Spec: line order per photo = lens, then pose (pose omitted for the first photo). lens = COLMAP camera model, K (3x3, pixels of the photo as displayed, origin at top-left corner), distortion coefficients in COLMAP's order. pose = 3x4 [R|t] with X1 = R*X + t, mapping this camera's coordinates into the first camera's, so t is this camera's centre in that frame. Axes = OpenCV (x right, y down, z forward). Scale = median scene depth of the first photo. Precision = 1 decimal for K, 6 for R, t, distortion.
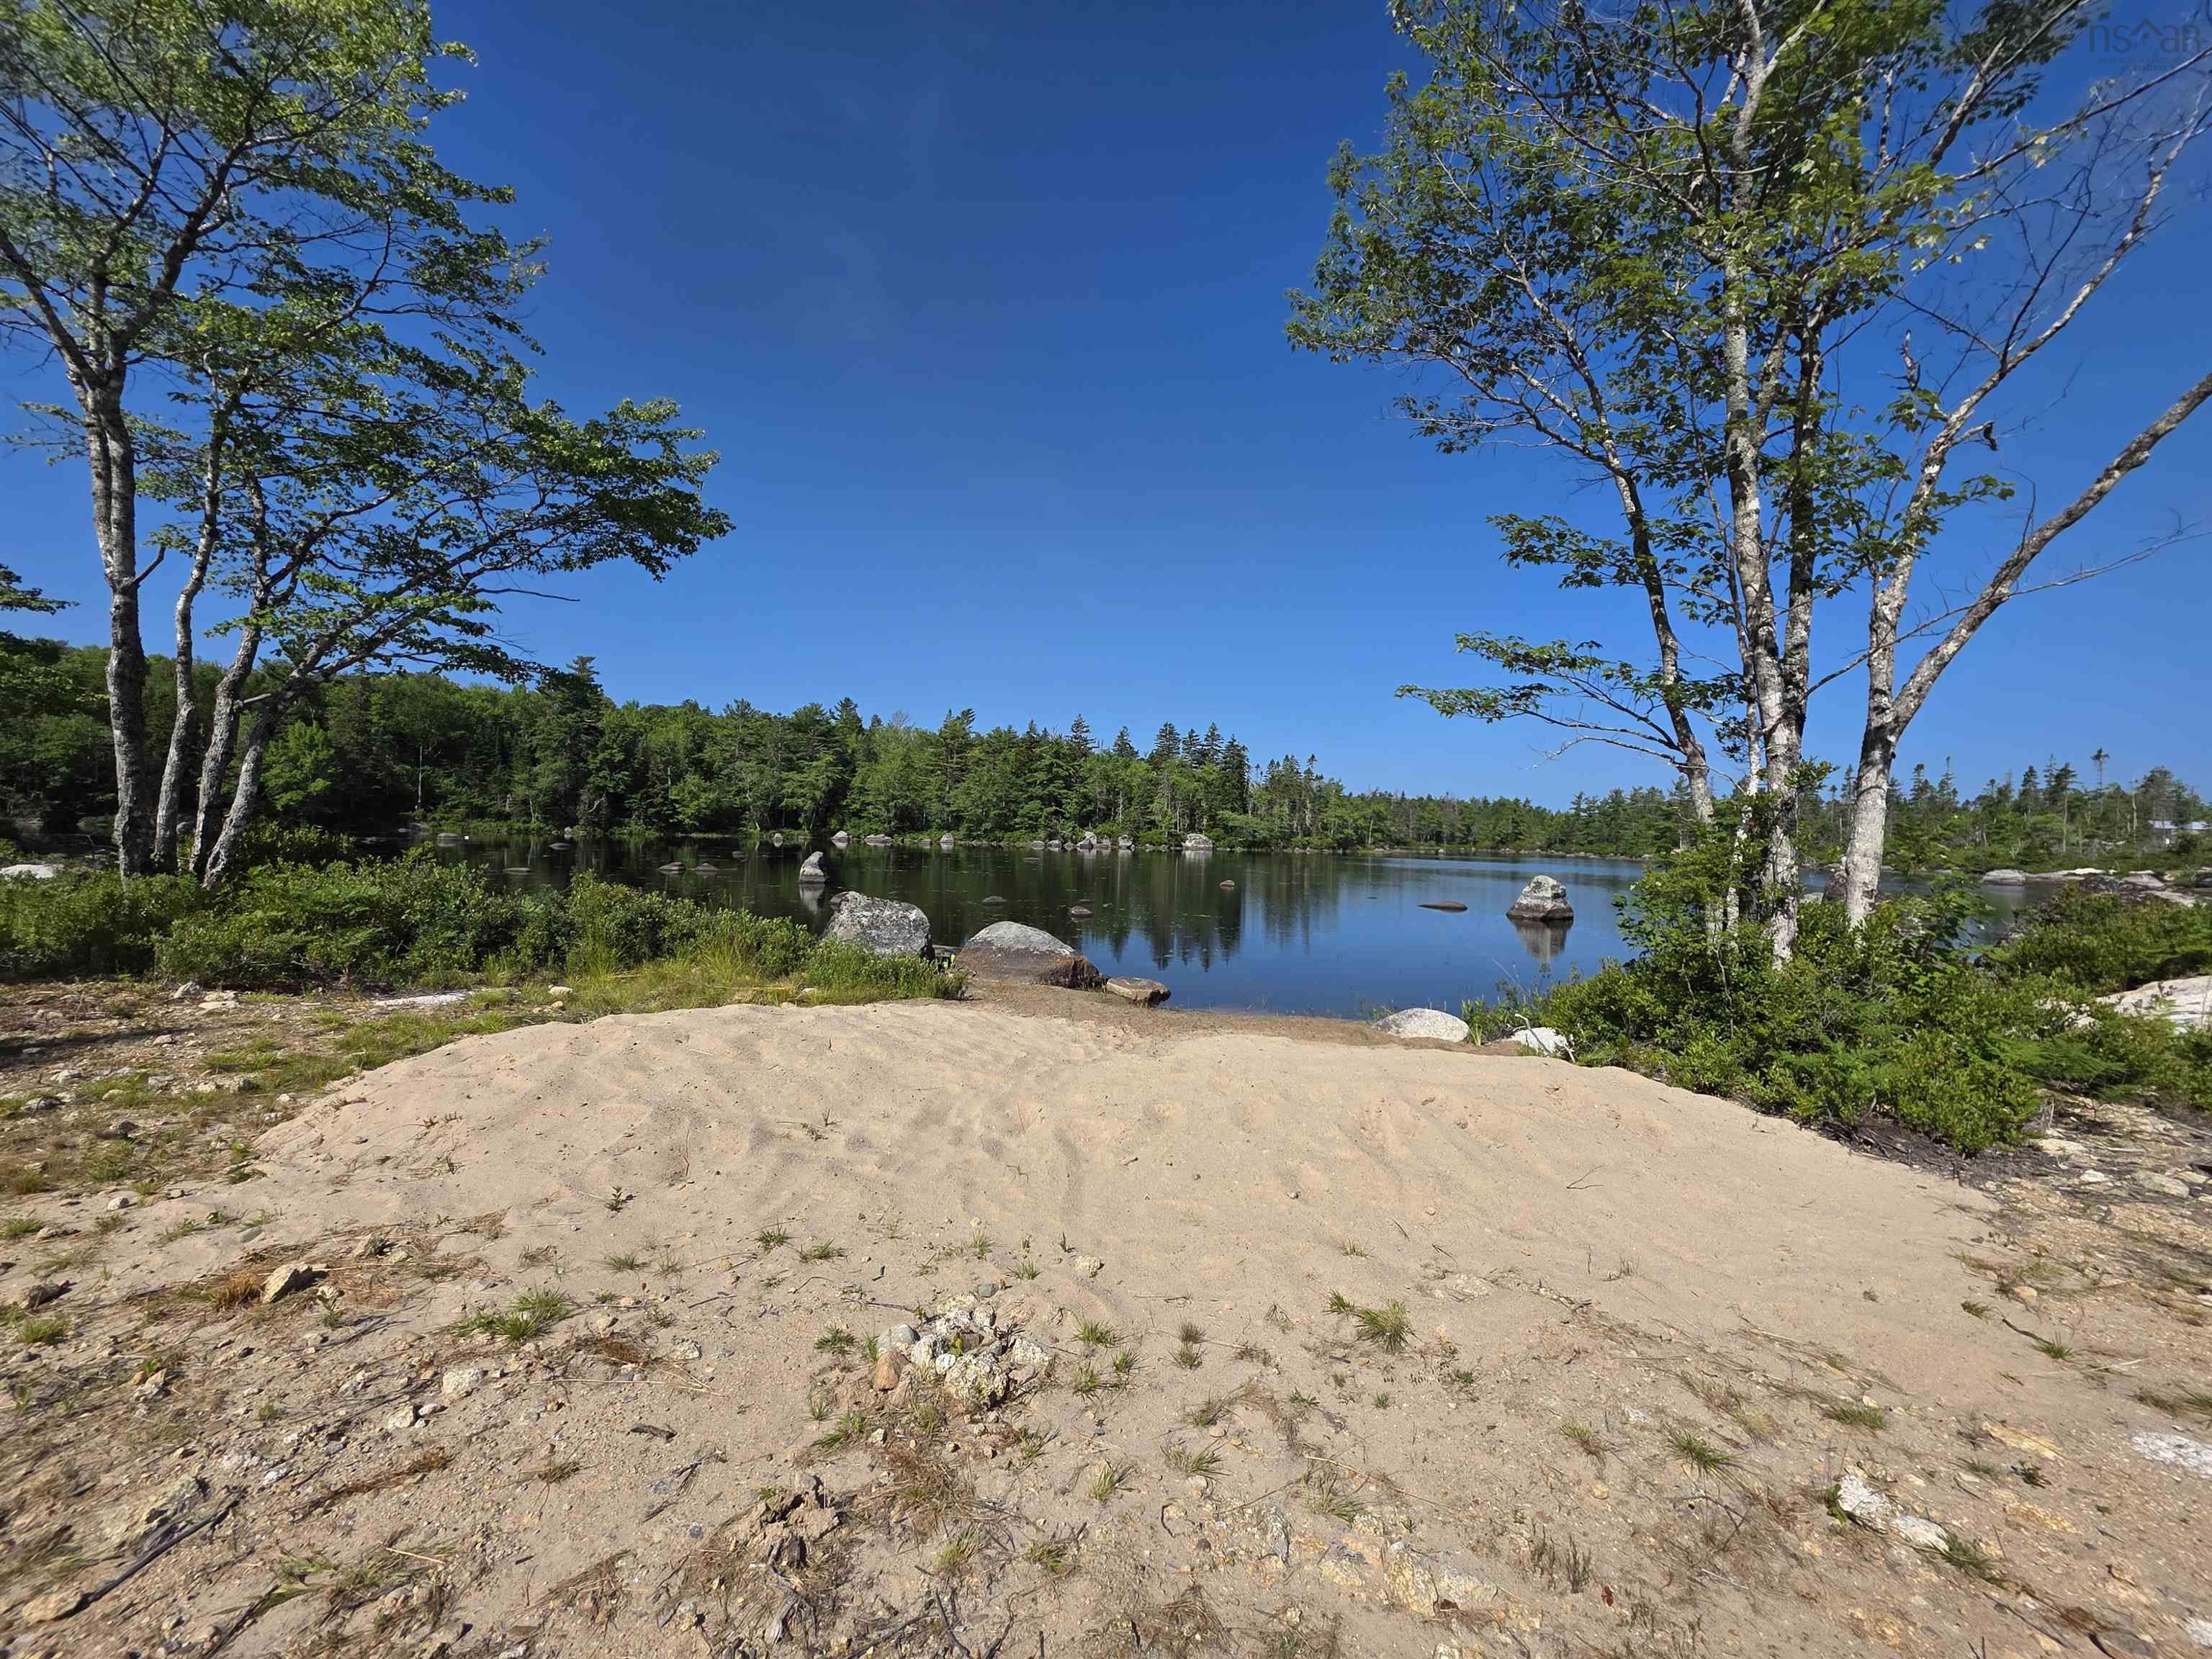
lens RADIAL K [[877.4, 0, 1102.9], [0, 877.4, 824.2], [0, 0, 1]] dist [0.000729, -0.000591]
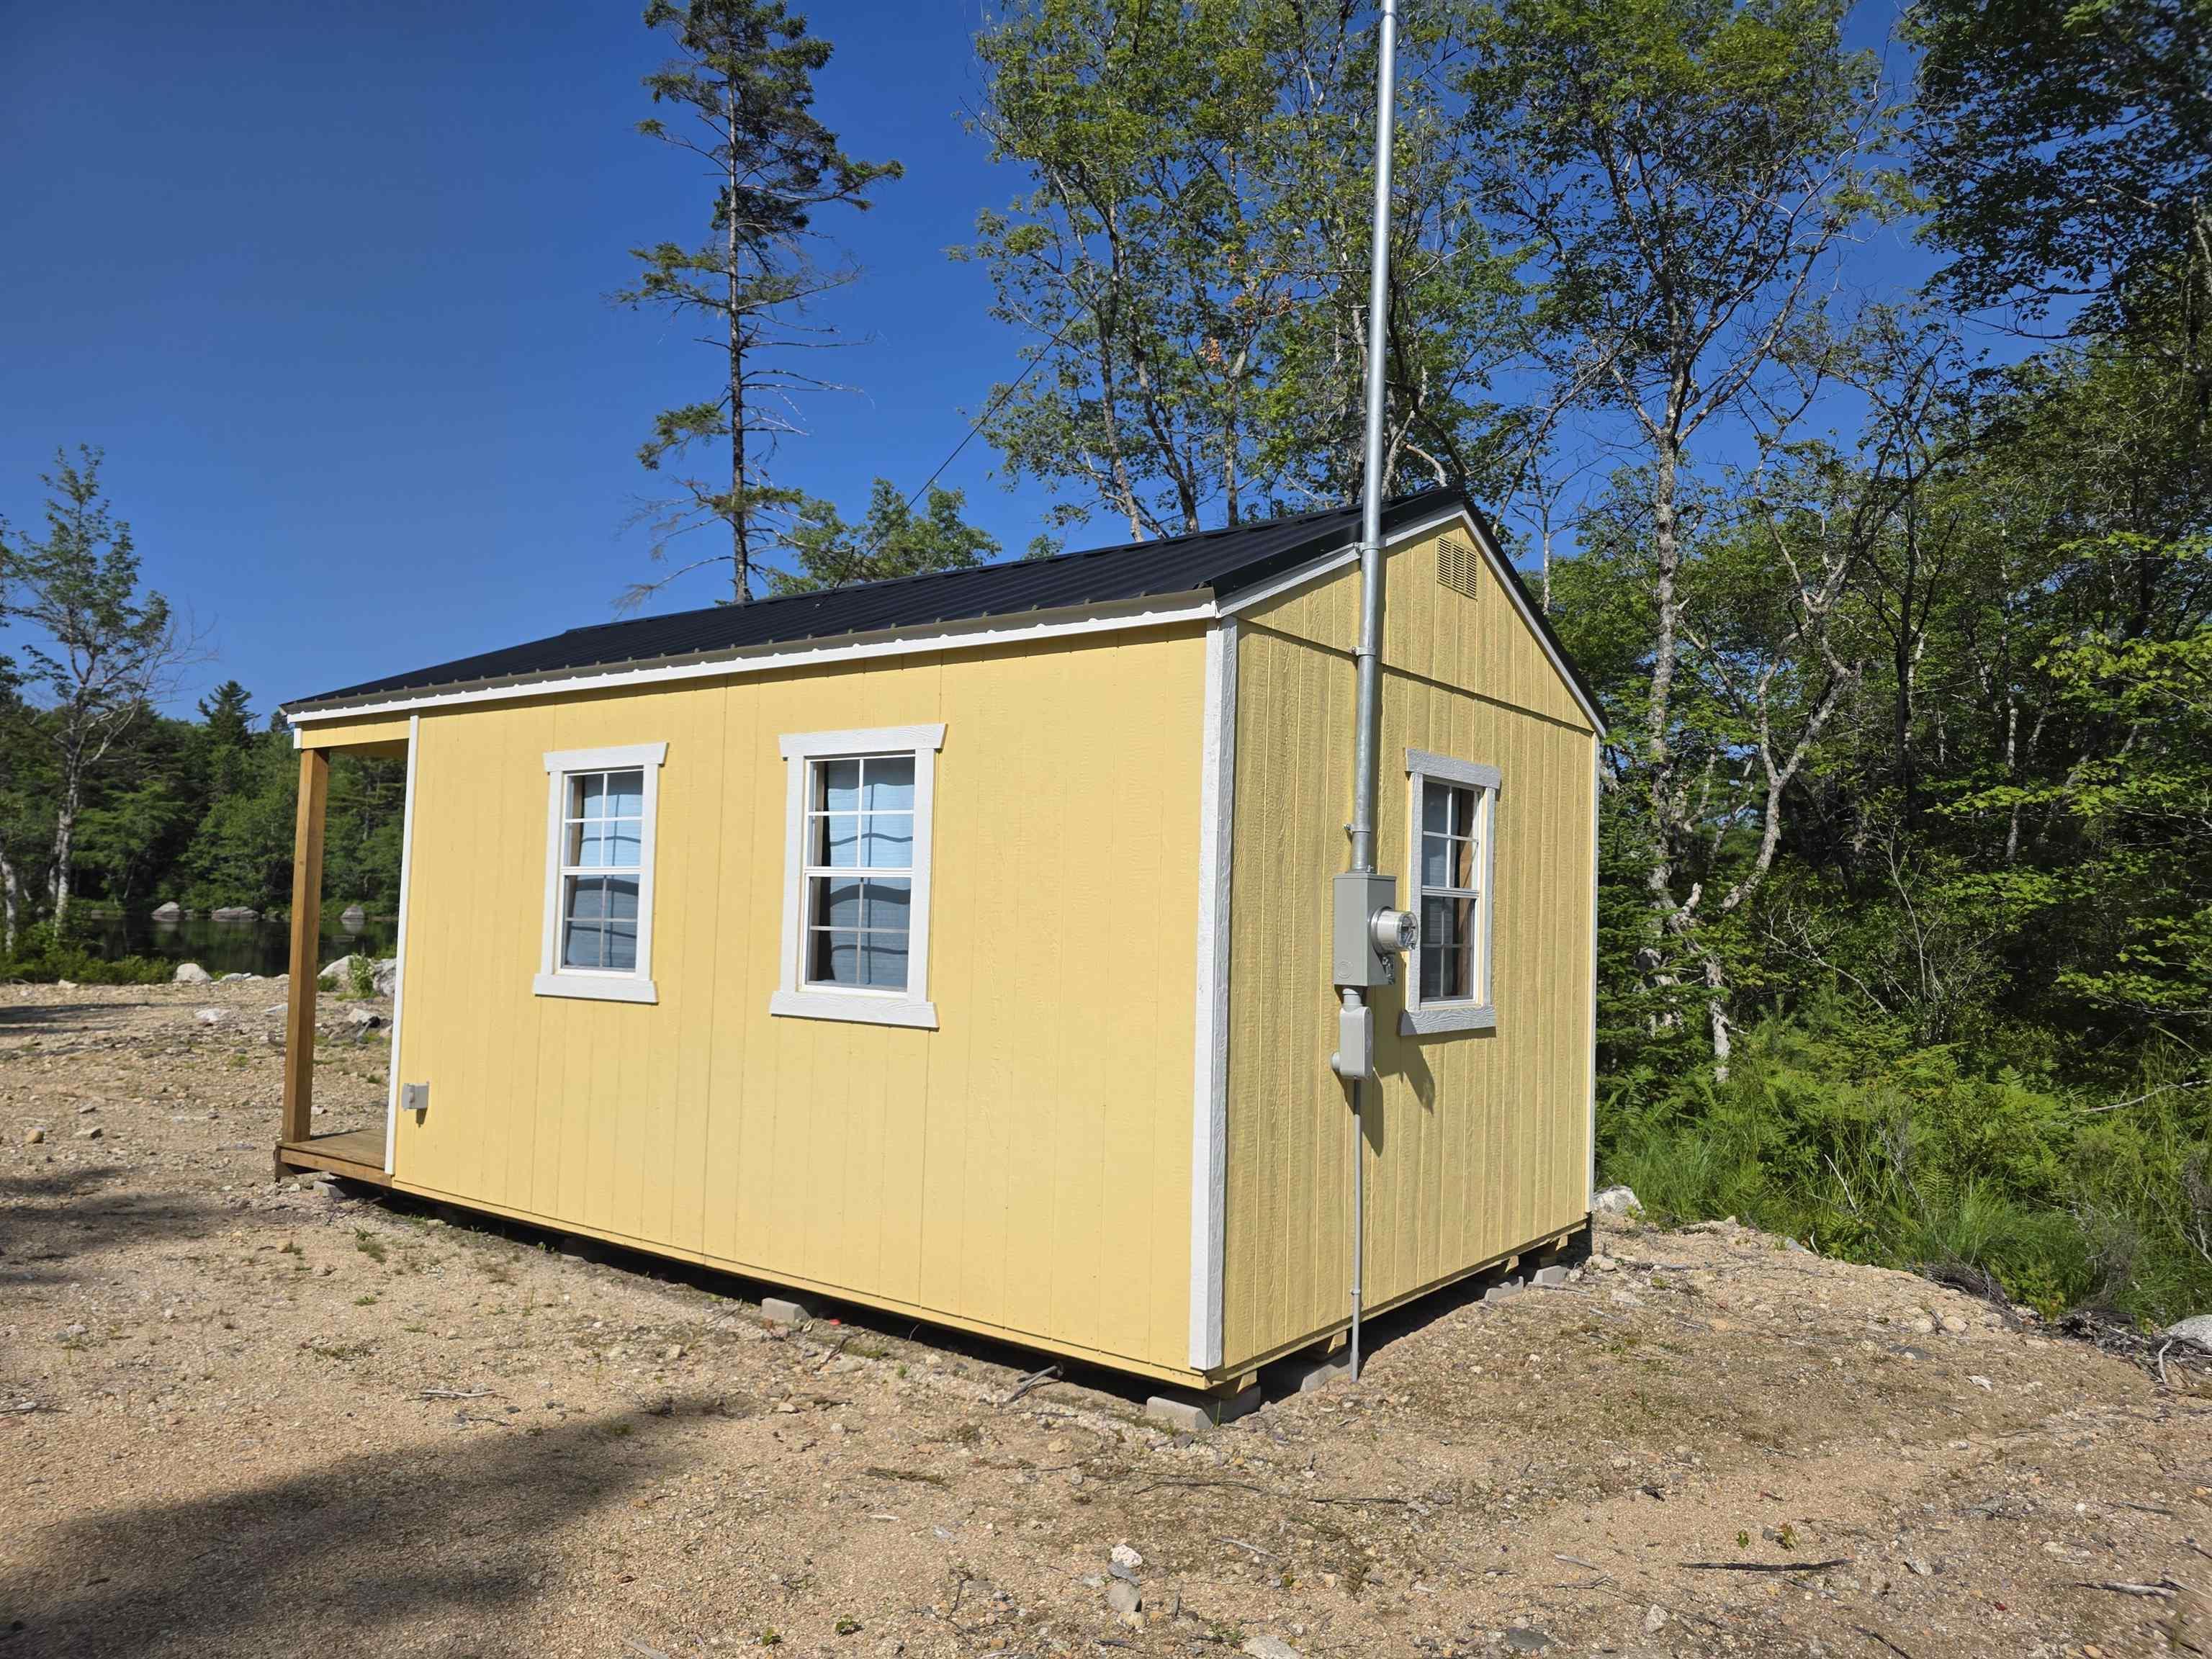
lens RADIAL K [[1490.2, 0, 1120.6], [0, 1490.2, 841.8], [0, 0, 1]] dist [0.049935, -0.037503]
pose [[0.979380, 0.002950, 0.202004, 0.150912], [0.003109, 0.999555, -0.029674, -0.001173], [-0.202002, 0.029690, 0.978935, -0.213737]]
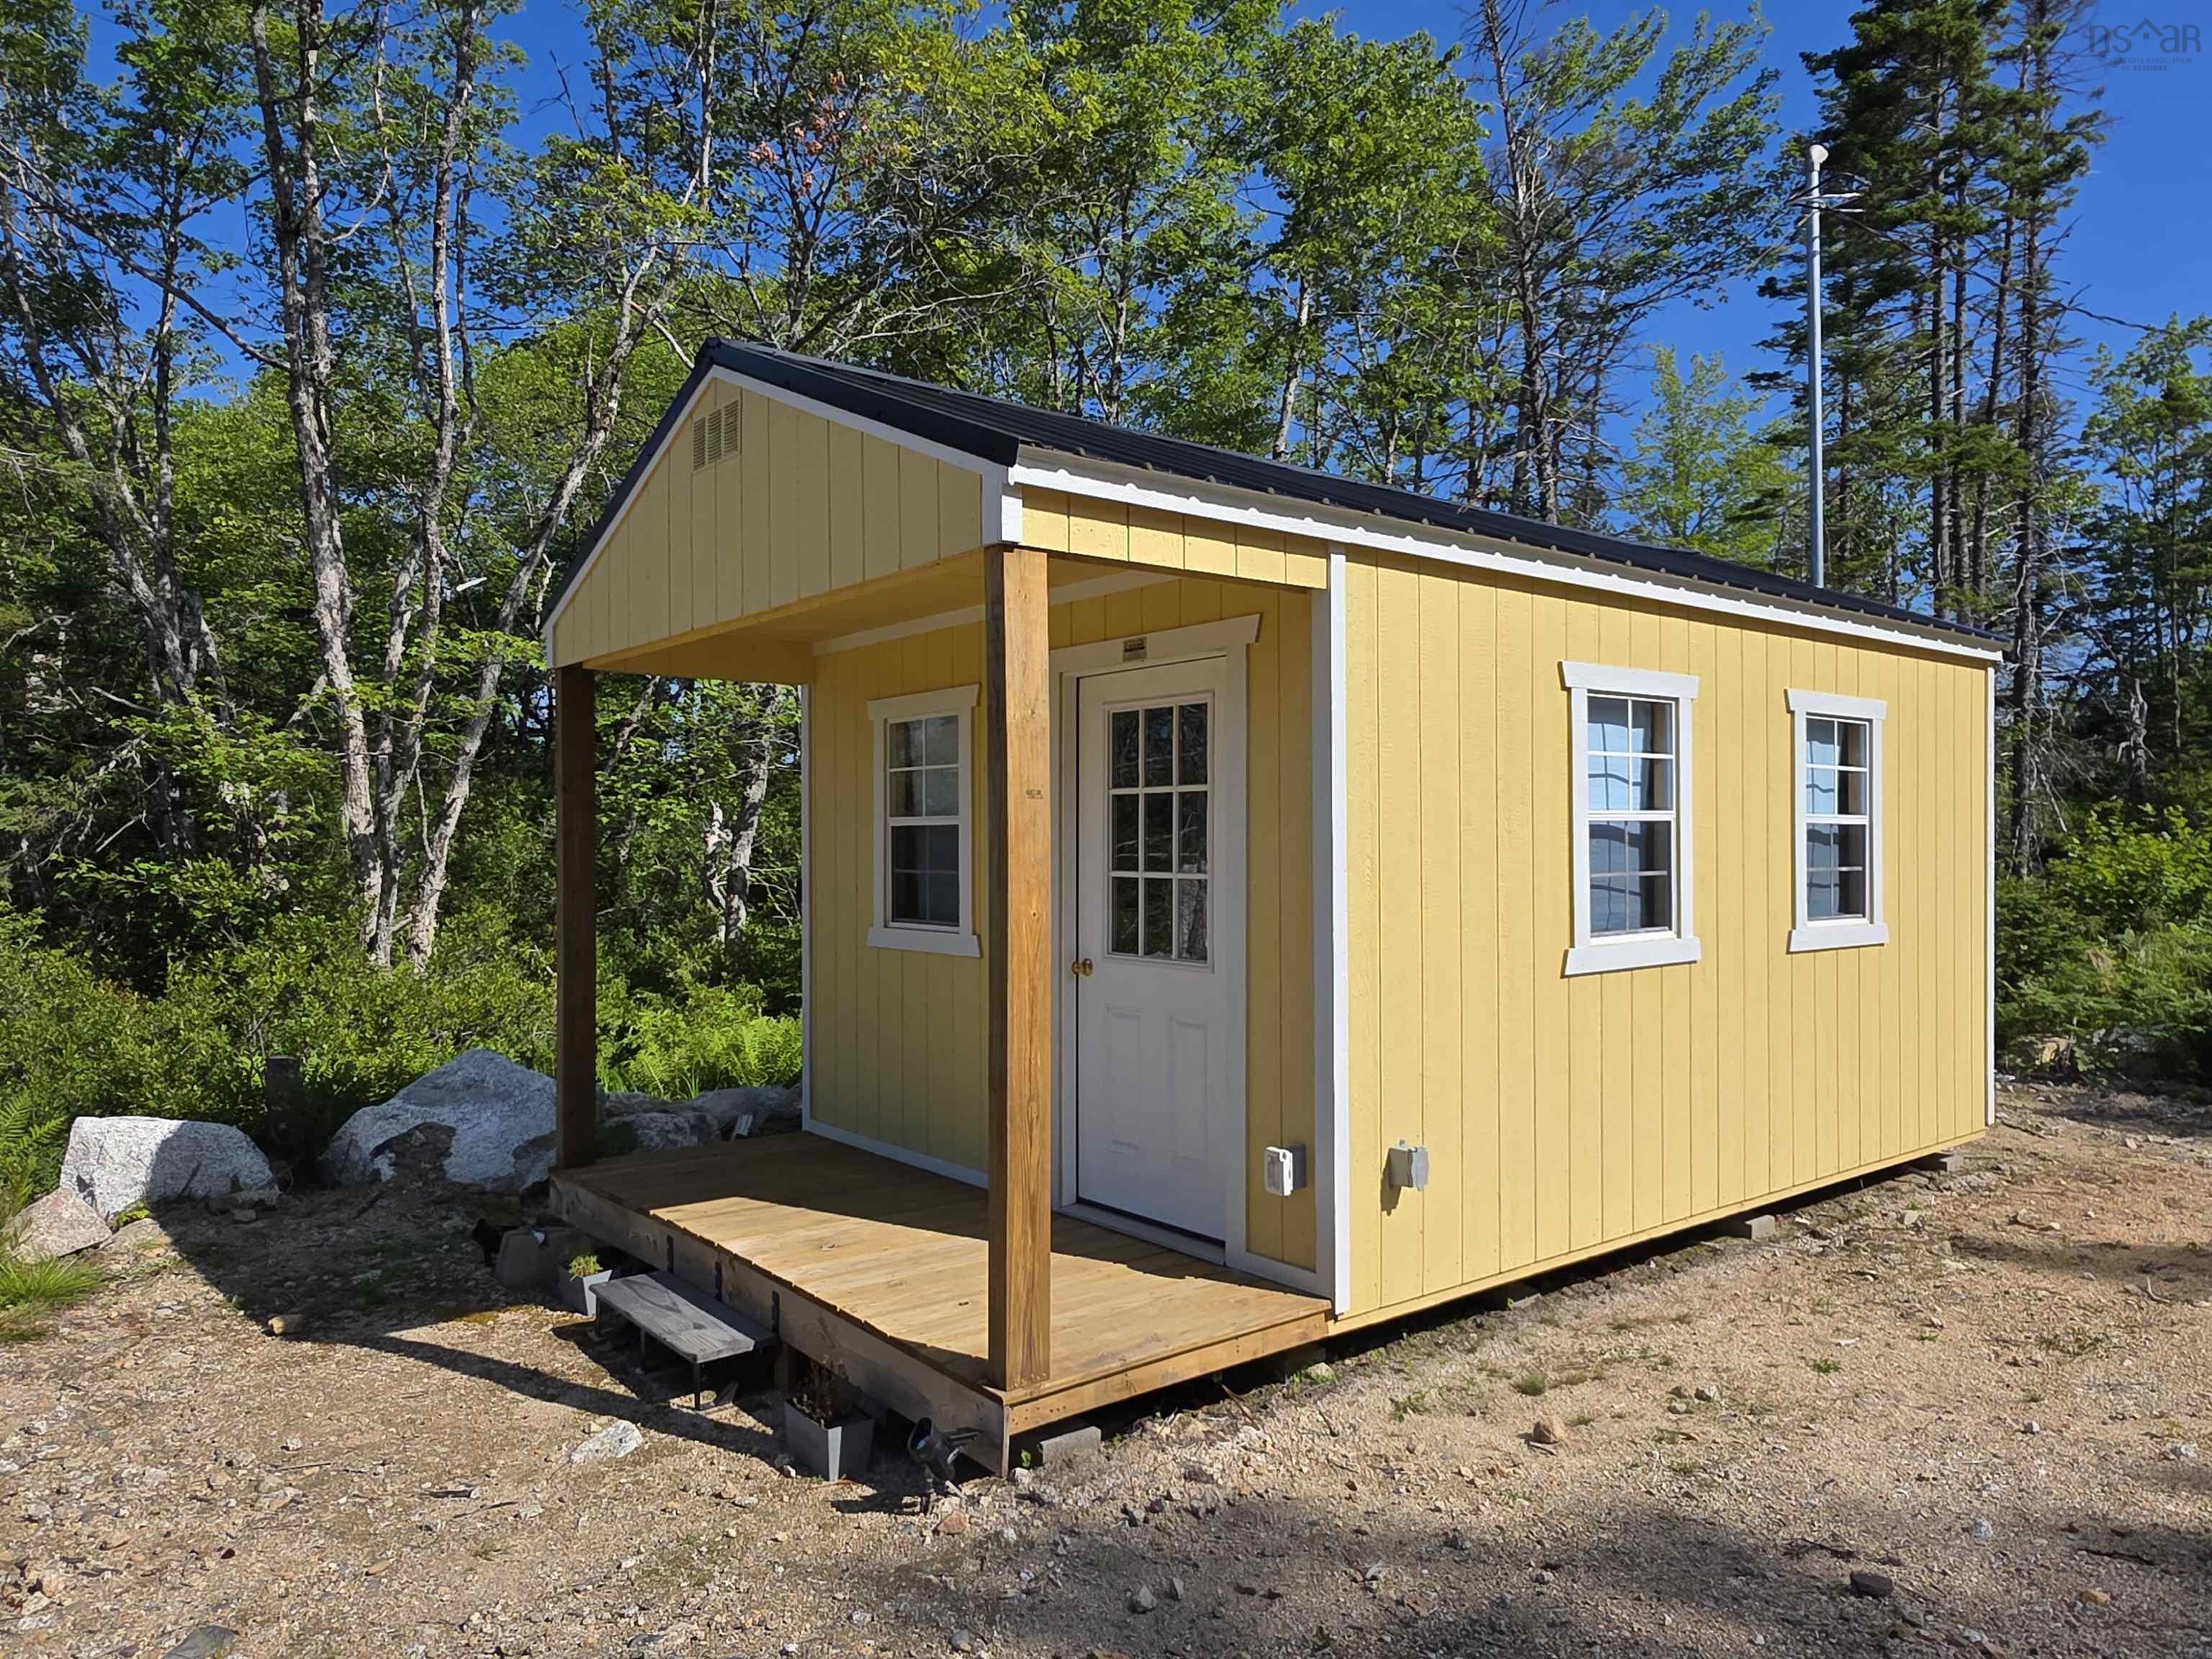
lens RADIAL K [[1474.3, 0, 1093.9], [0, 1474.3, 830.7], [0, 0, 1]] dist [0.008080, -0.000574]
pose [[0.059353, -0.034070, 0.997655, 0.079520], [-0.015697, 0.999262, 0.035059, -0.003201], [-0.998114, -0.017741, 0.058775, -0.118918]]
